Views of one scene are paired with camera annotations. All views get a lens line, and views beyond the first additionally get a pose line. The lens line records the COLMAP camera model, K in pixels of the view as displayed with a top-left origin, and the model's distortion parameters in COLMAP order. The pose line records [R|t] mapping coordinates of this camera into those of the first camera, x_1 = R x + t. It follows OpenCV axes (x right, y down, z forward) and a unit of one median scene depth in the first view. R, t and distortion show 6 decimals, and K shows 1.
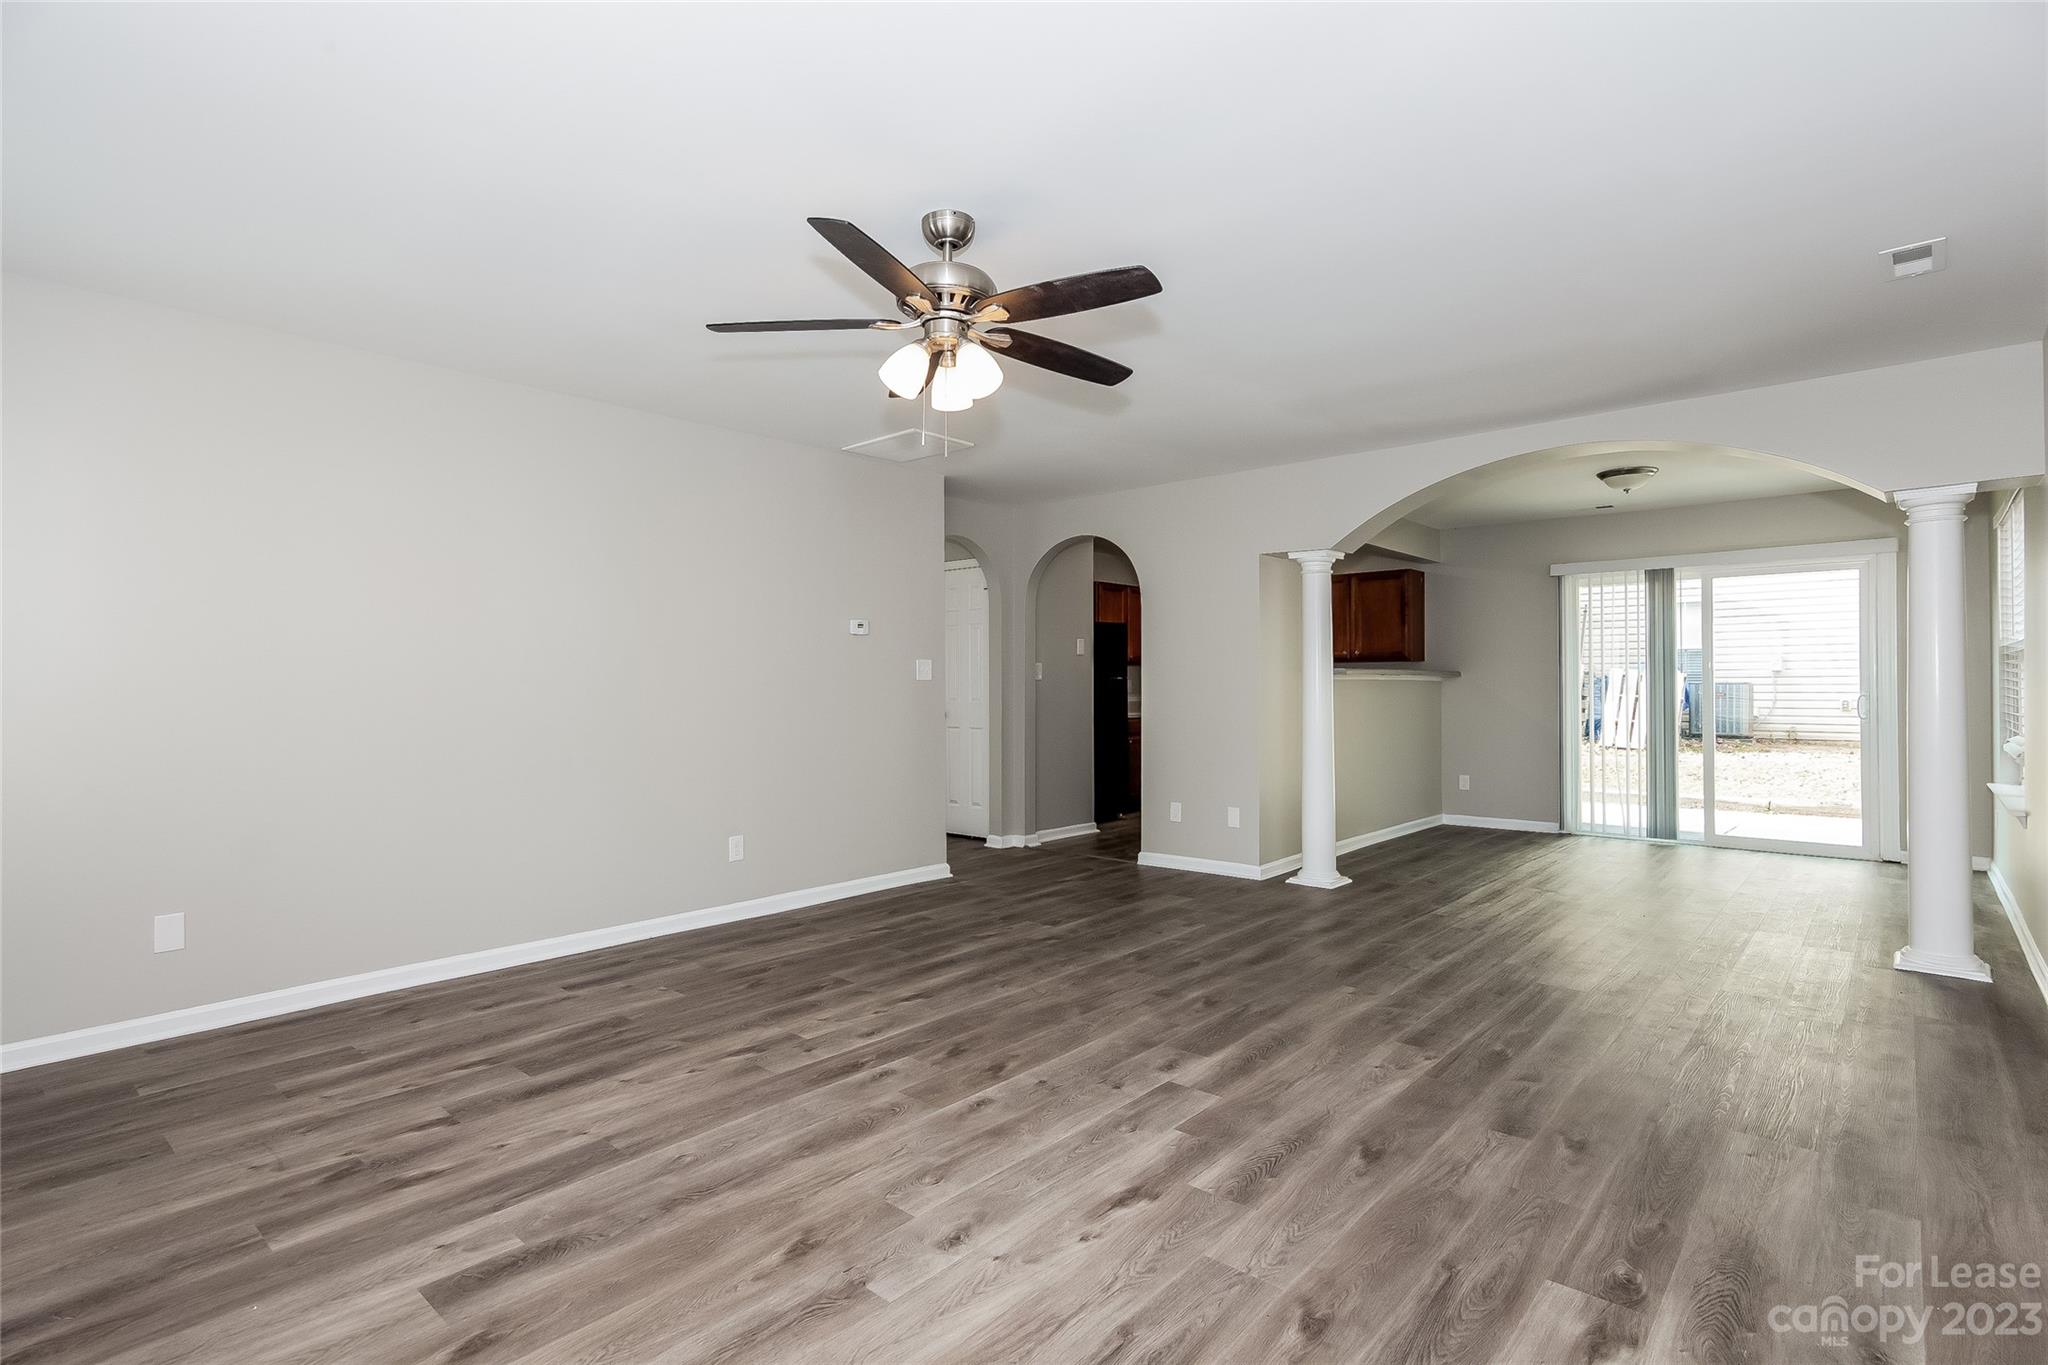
lens RADIAL K [[1019.9, 0, 1024.5], [0, 1019.9, 682.5], [0, 0, 1]] dist [0.011602, -0.001026]
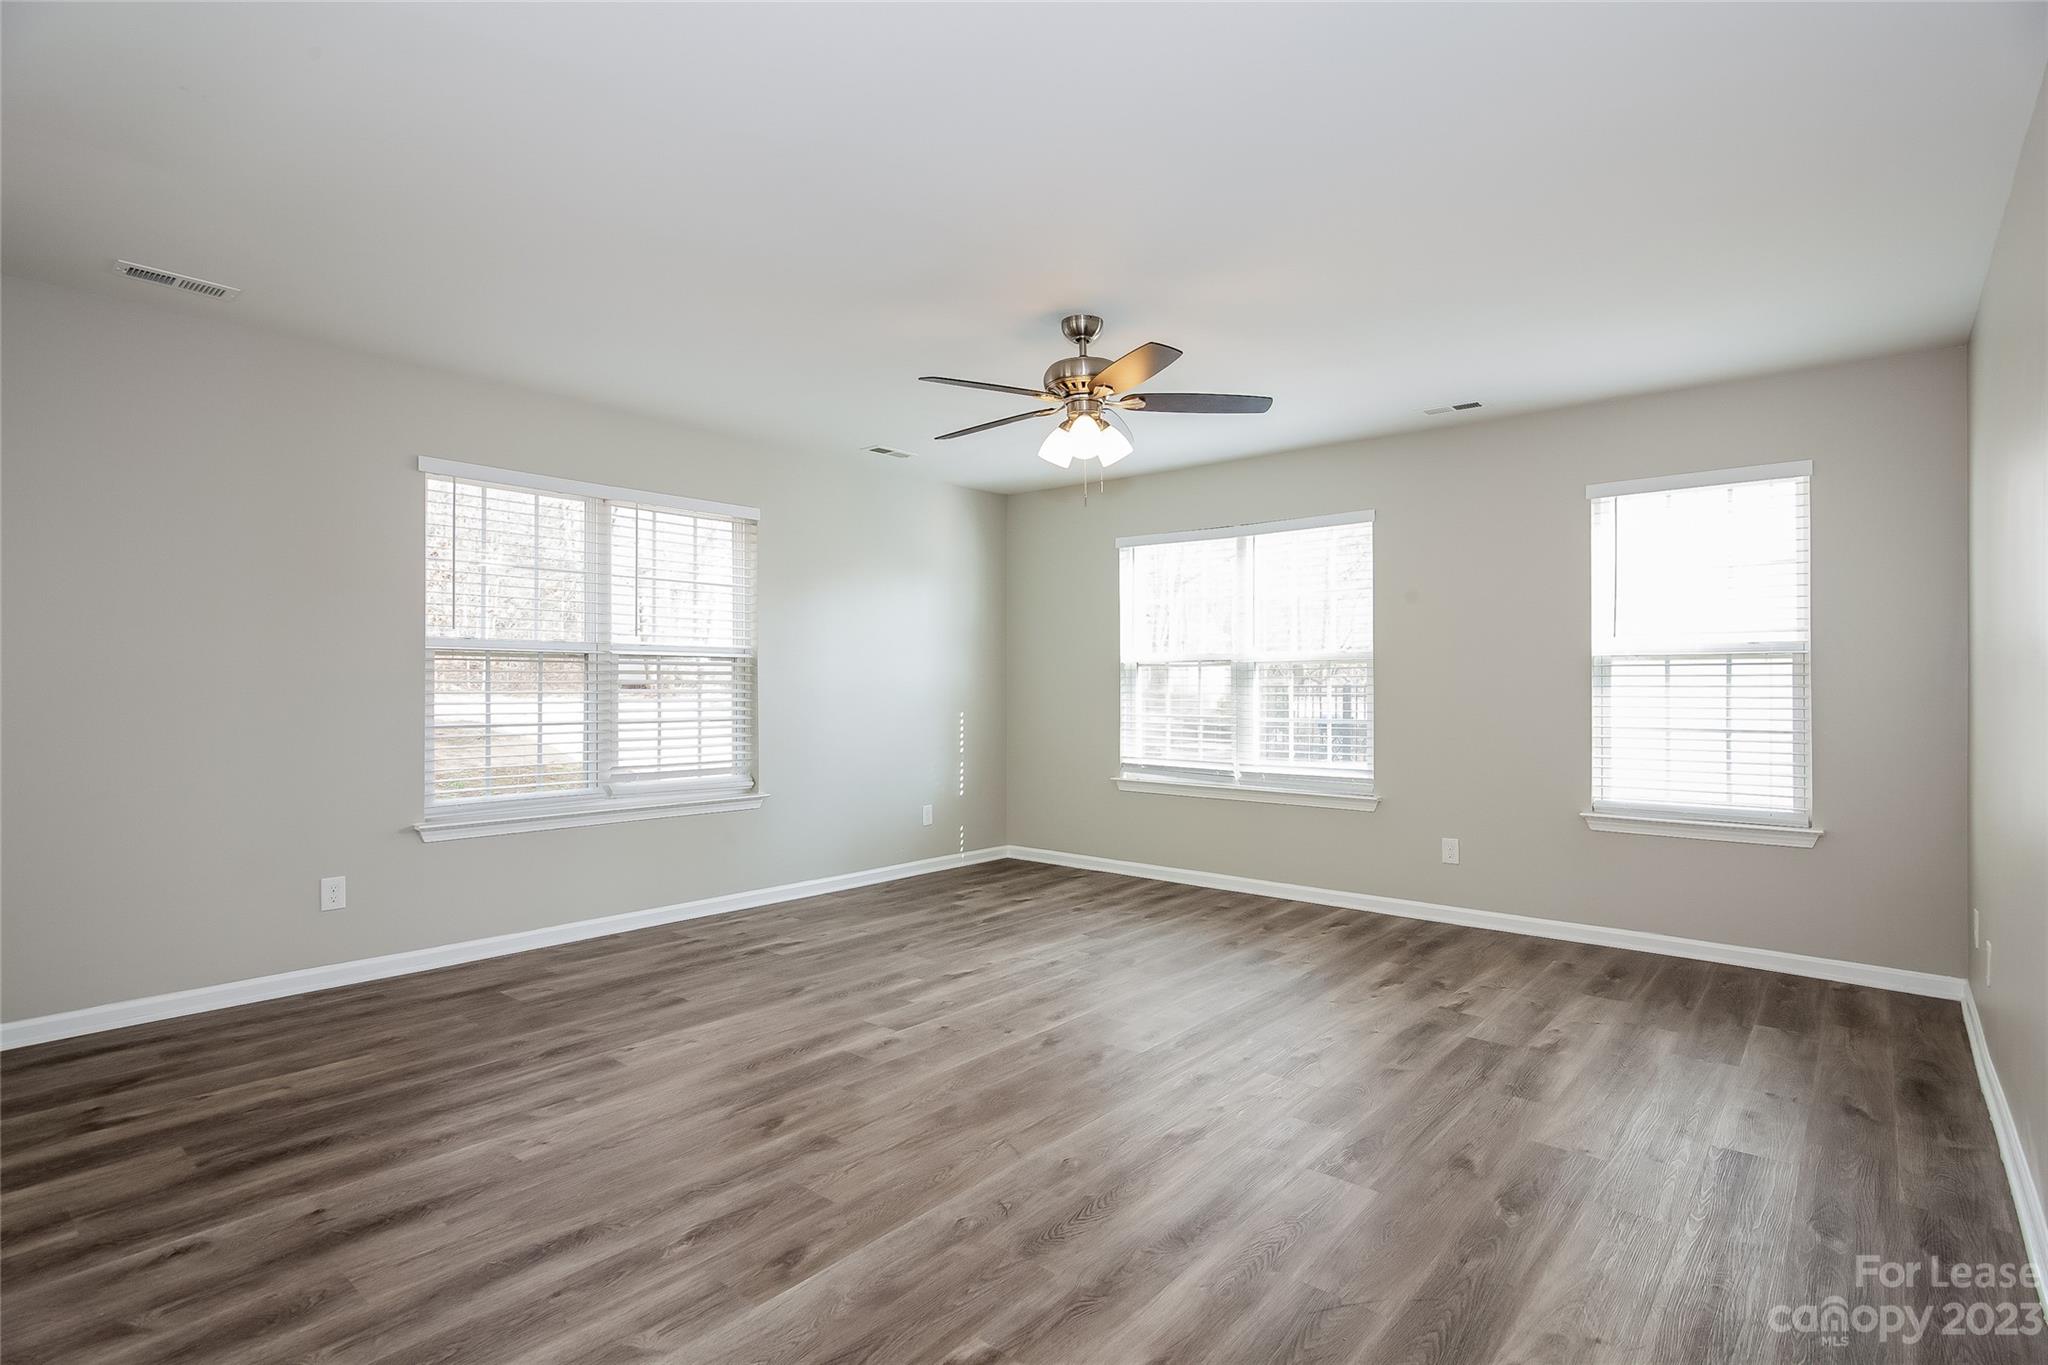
lens RADIAL K [[1019.9, 0, 1022.7], [0, 1019.9, 684.3], [0, 0, 1]] dist [0.011602, -0.001026]
pose [[-0.999815, -0.000062, -0.019259, 0.021969], [0.000057, 0.999981, -0.006176, 0.008631], [0.019259, -0.006176, -0.999795, 2.091064]]
